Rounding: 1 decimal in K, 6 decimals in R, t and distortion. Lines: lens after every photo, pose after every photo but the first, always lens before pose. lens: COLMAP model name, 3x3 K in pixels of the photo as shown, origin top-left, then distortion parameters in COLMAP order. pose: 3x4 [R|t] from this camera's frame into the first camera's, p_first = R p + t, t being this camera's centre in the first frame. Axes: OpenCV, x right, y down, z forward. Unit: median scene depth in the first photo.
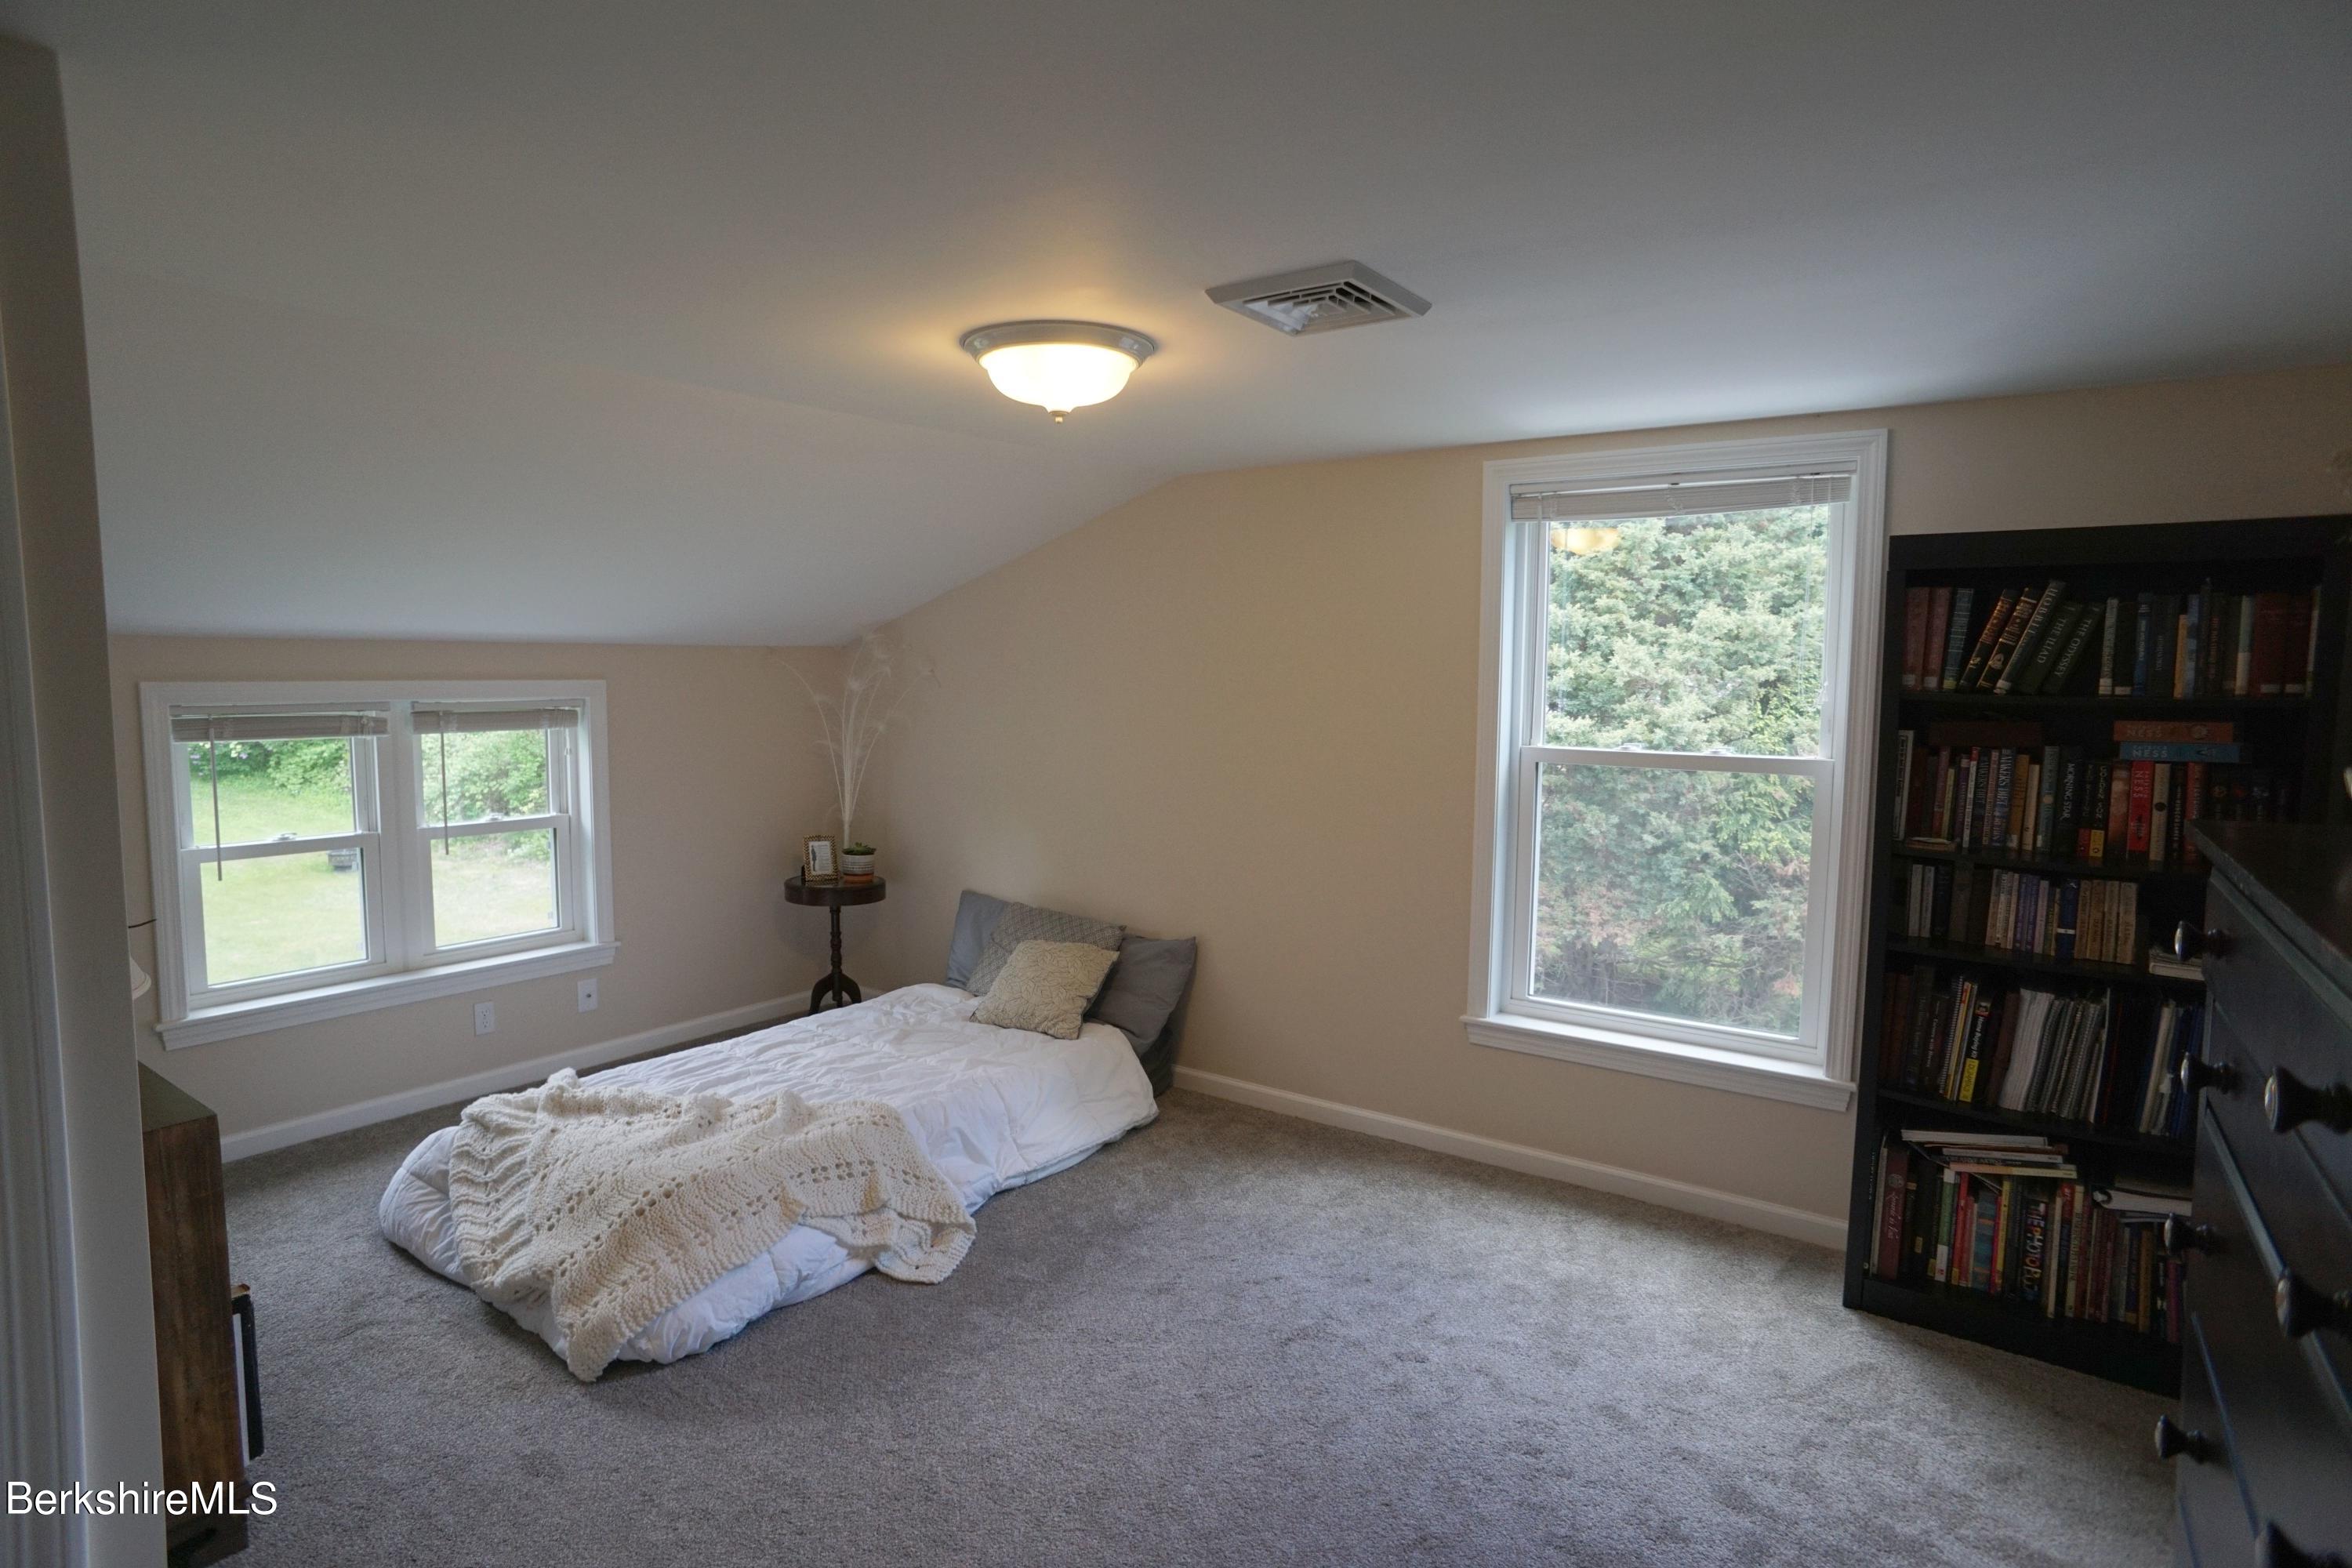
lens RADIAL K [[1253.6, 0, 1186.1], [0, 1253.6, 780.2], [0, 0, 1]] dist [-0.080119, 0.047967]
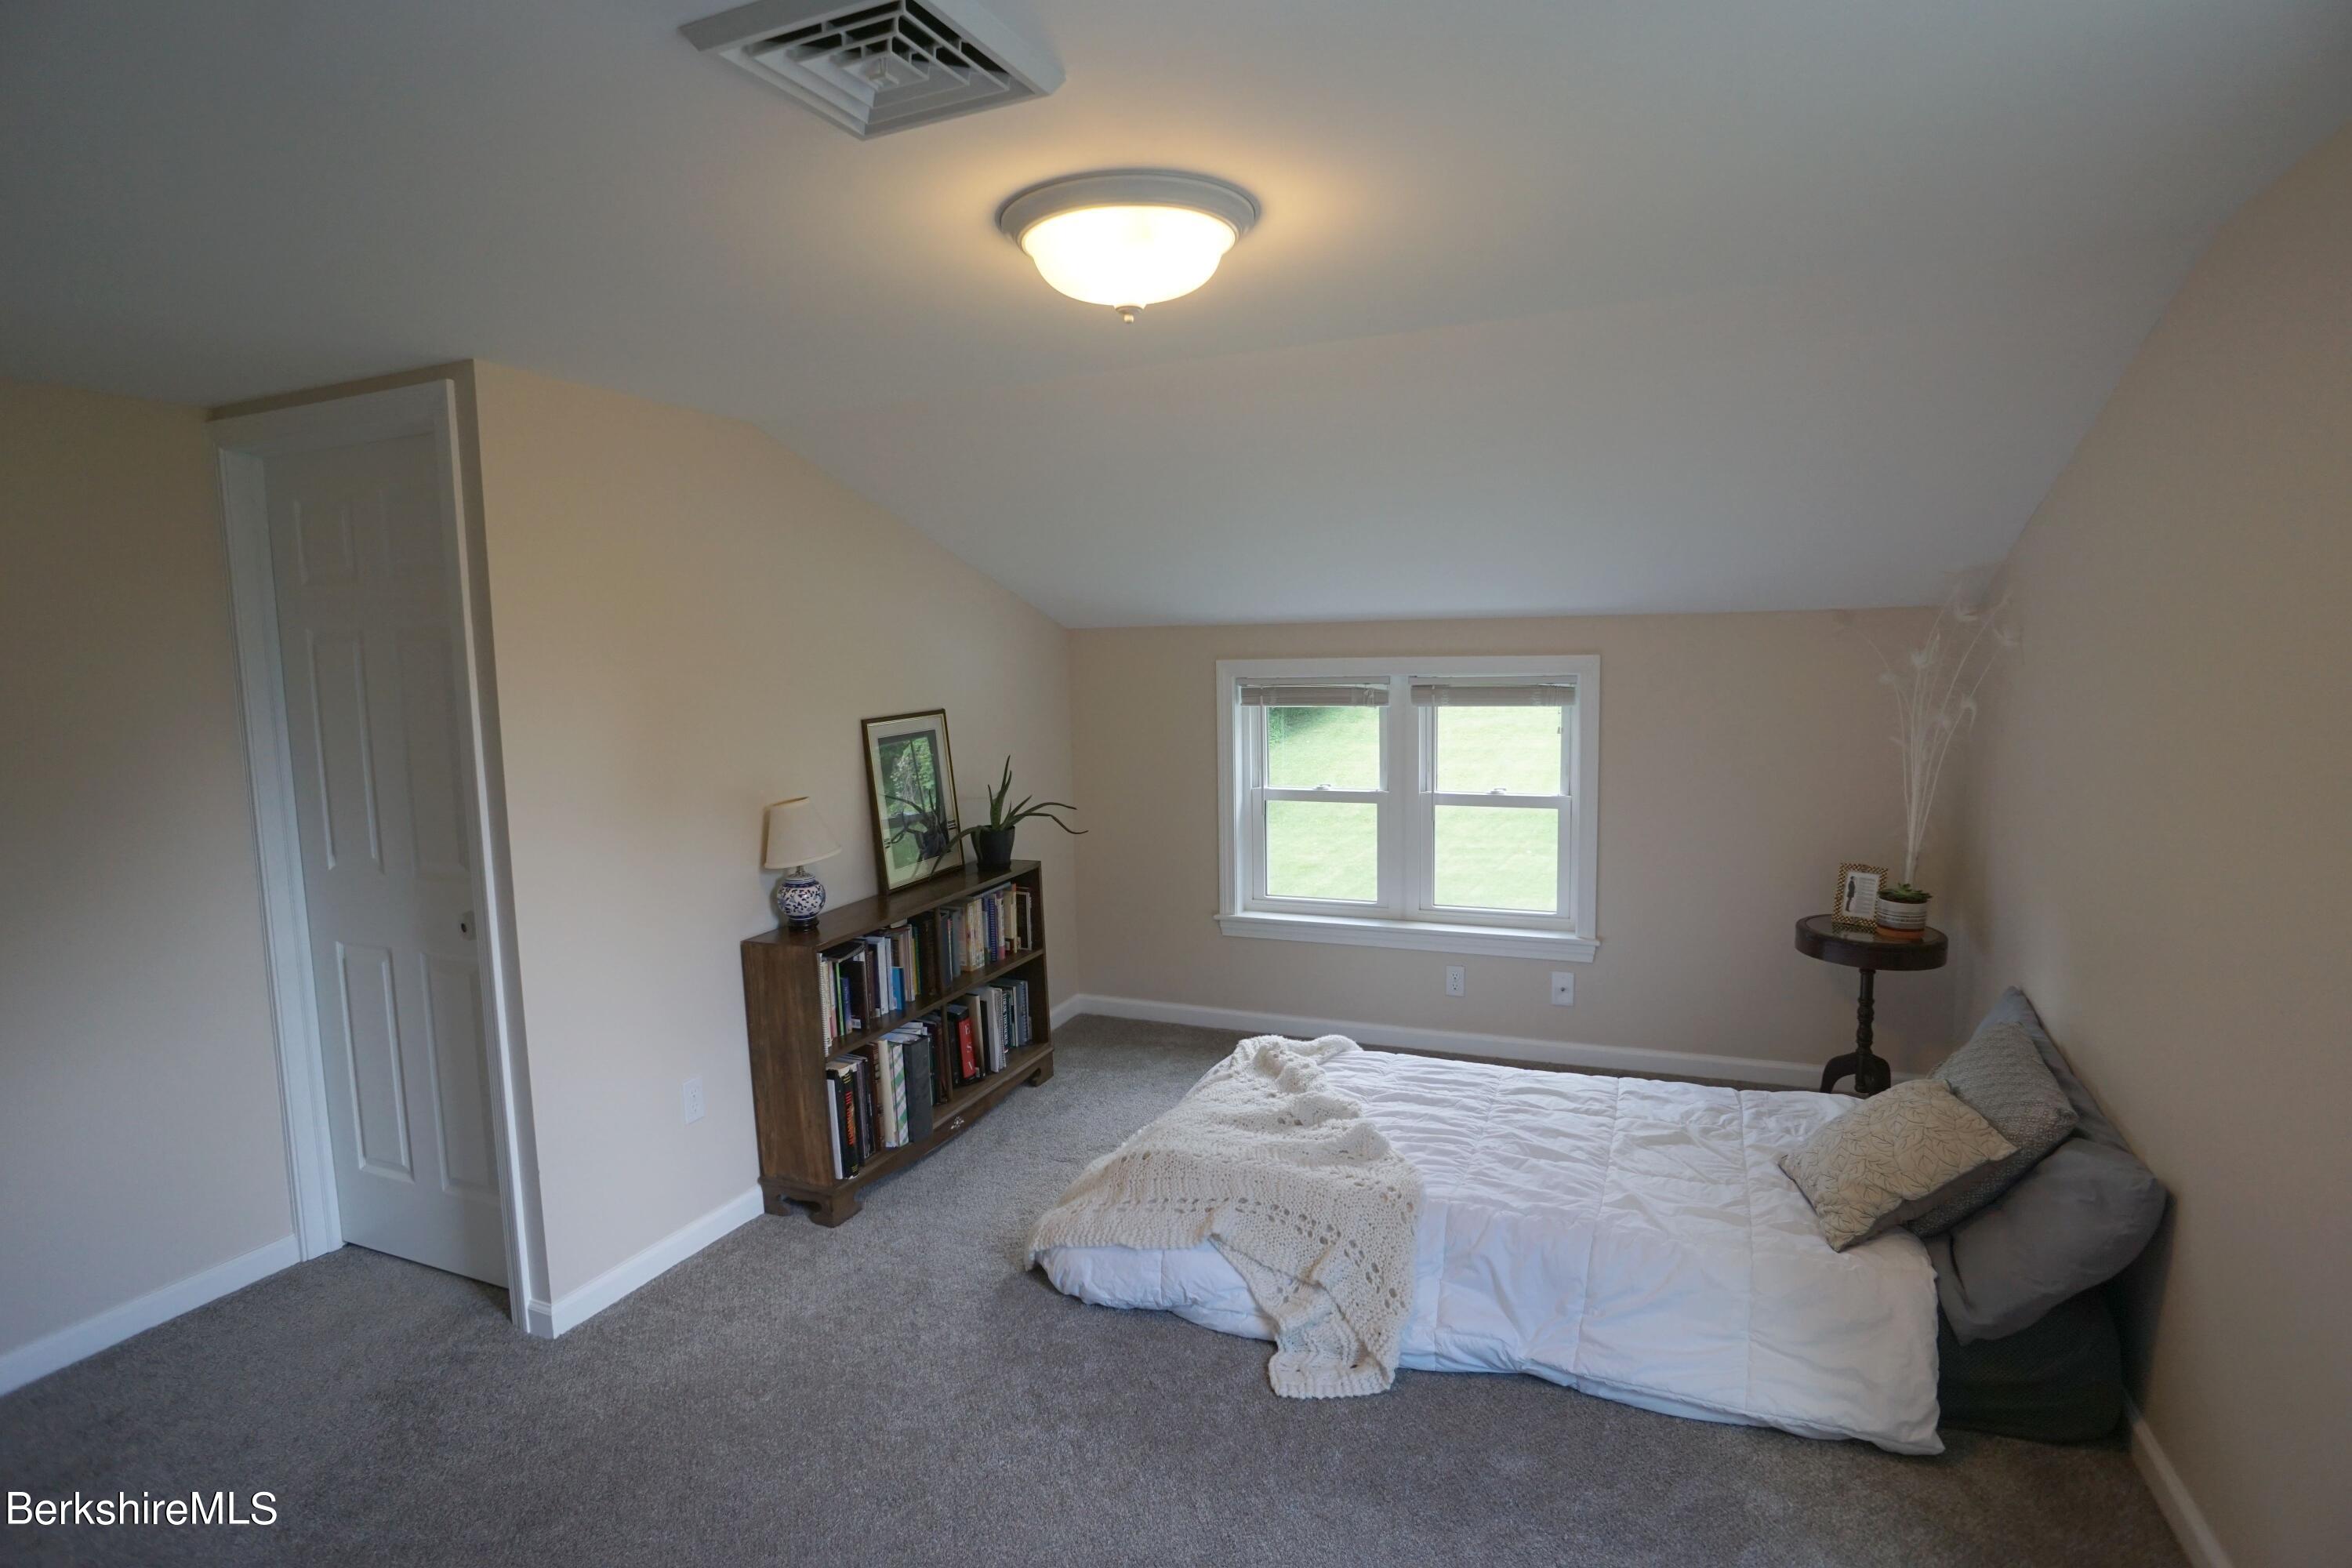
lens RADIAL K [[1253.6, 0, 1182.4], [0, 1253.6, 787.8], [0, 0, 1]] dist [-0.080119, 0.047967]
pose [[0.193348, 0.098394, -0.976184, 0.460562], [-0.062704, 0.994164, 0.087786, -0.054745], [0.979125, 0.044238, 0.198389, 0.631195]]
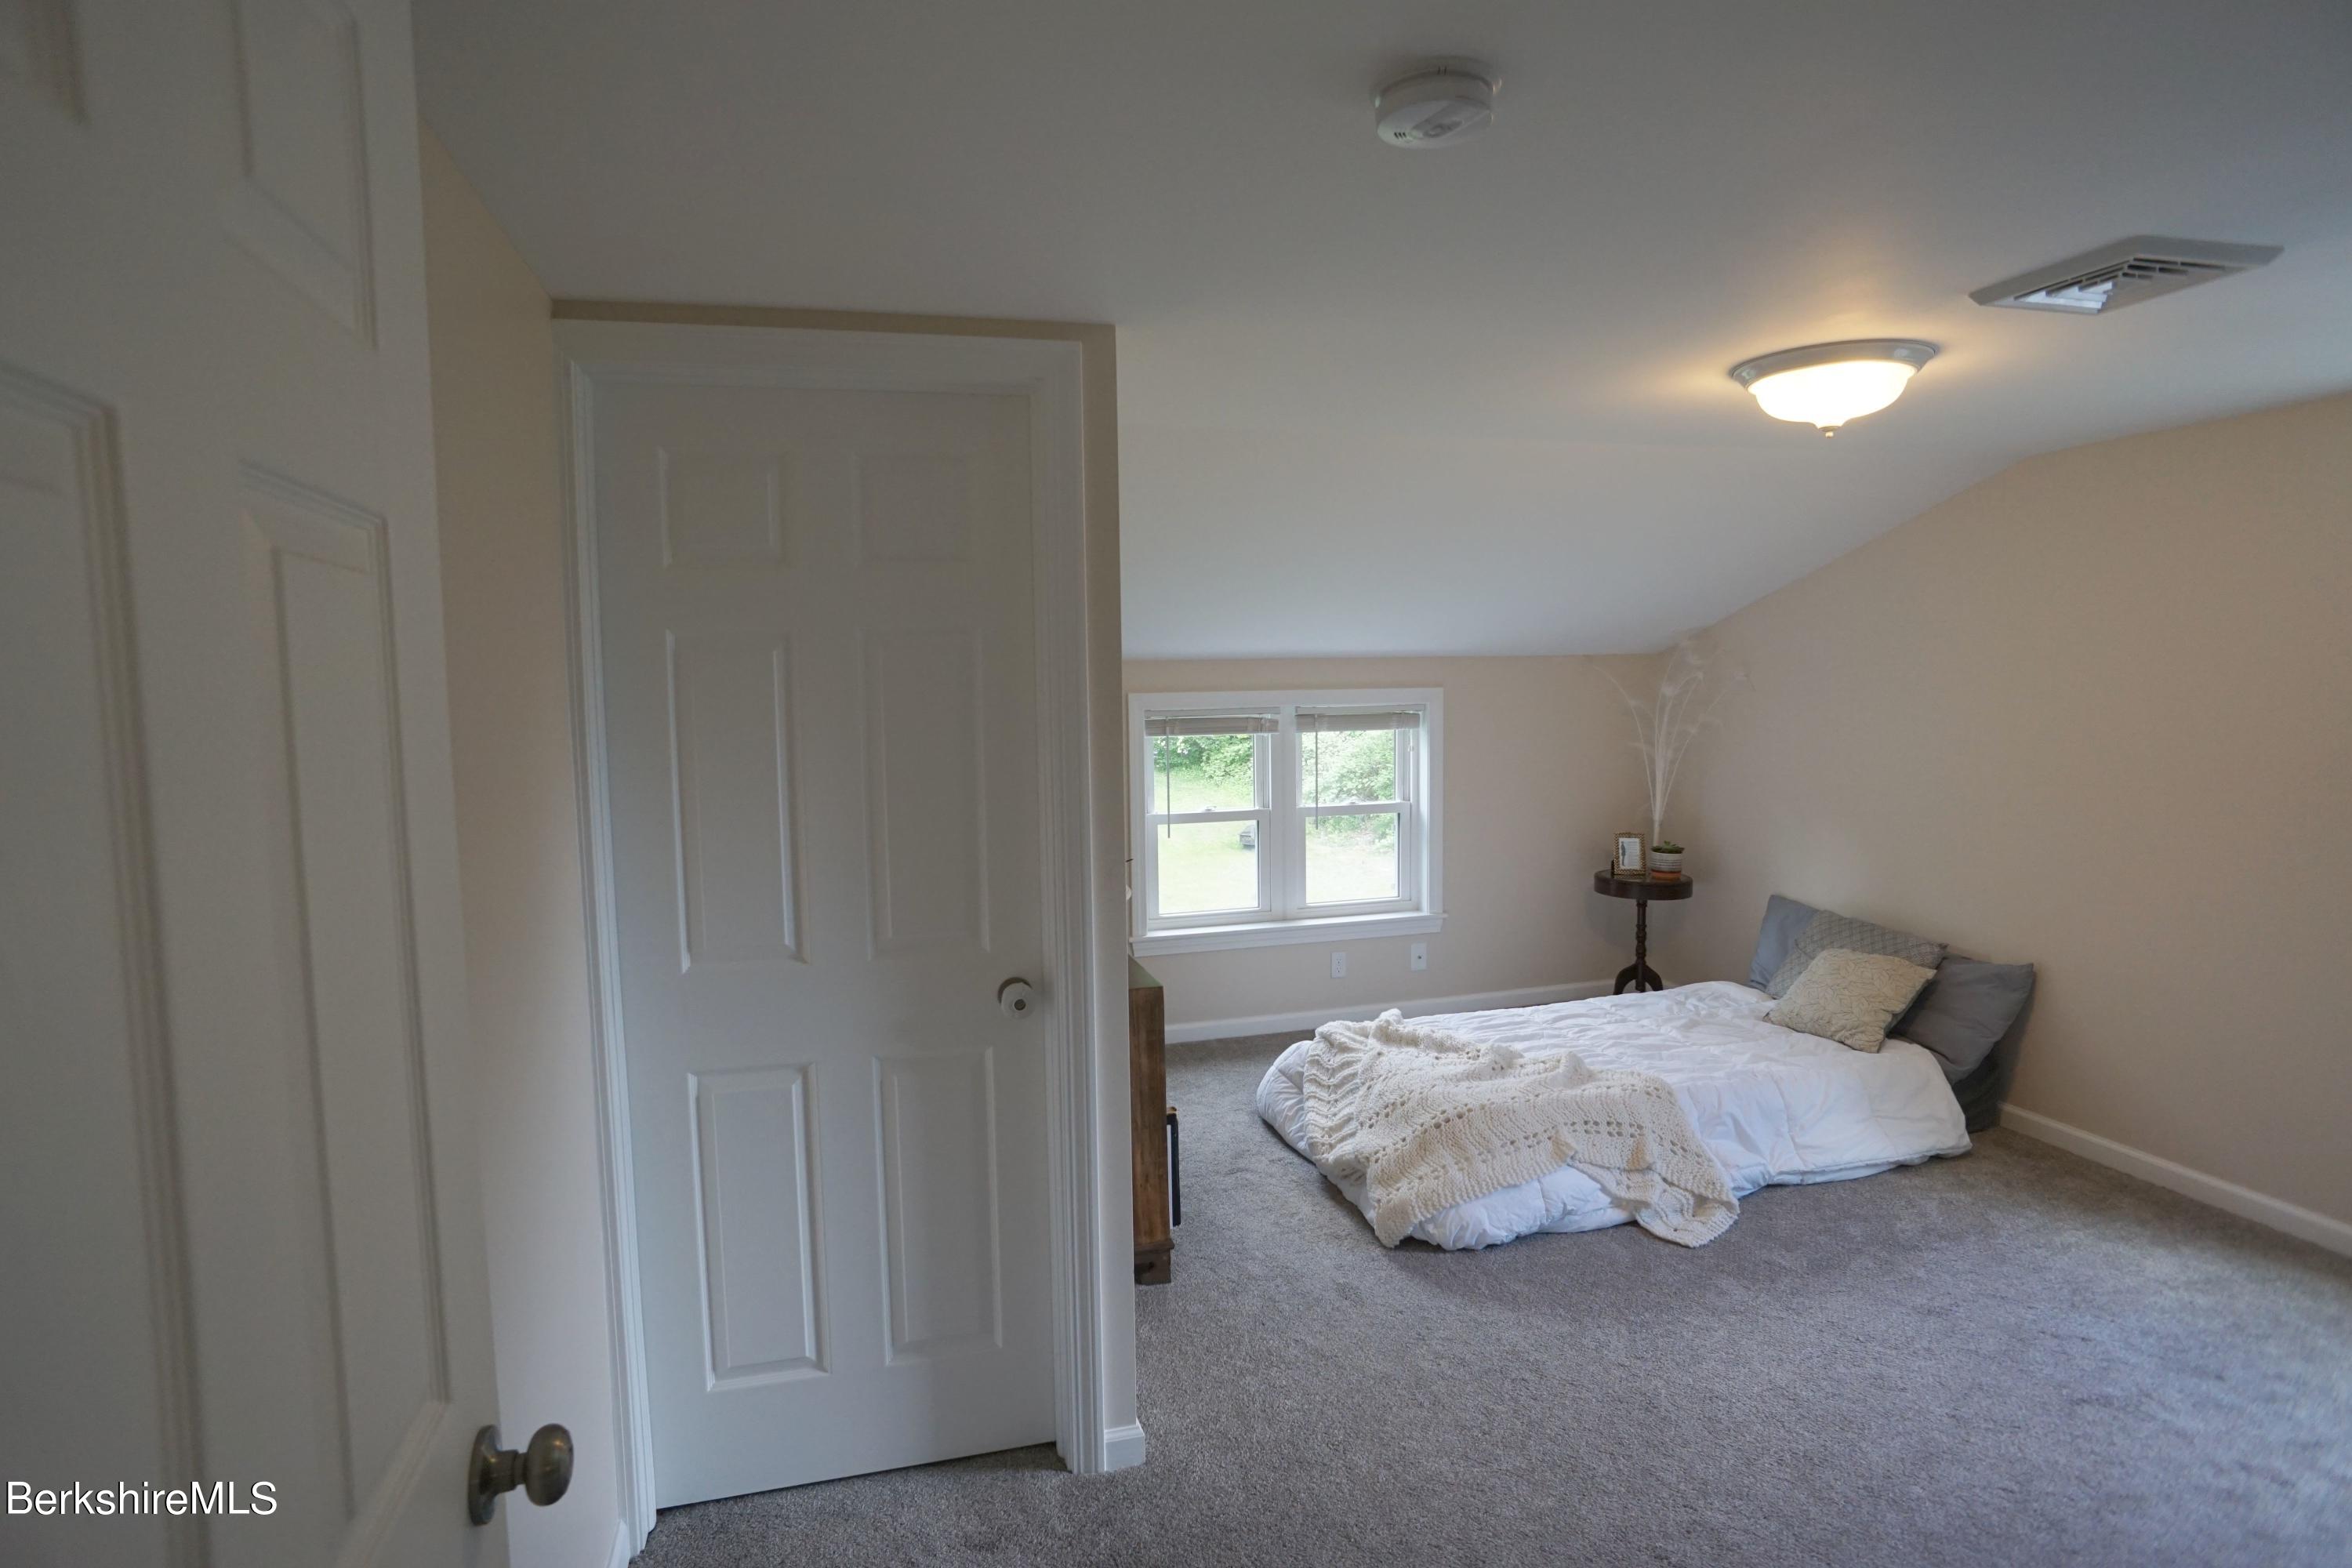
lens RADIAL K [[1253.6, 0, 1151.9], [0, 1253.6, 782.0], [0, 0, 1]] dist [-0.080119, 0.047967]
pose [[0.773247, 0.029685, -0.633410, 0.081747], [-0.031902, 0.999460, 0.007895, 0.008368], [0.633302, 0.014103, 0.773776, -0.105678]]
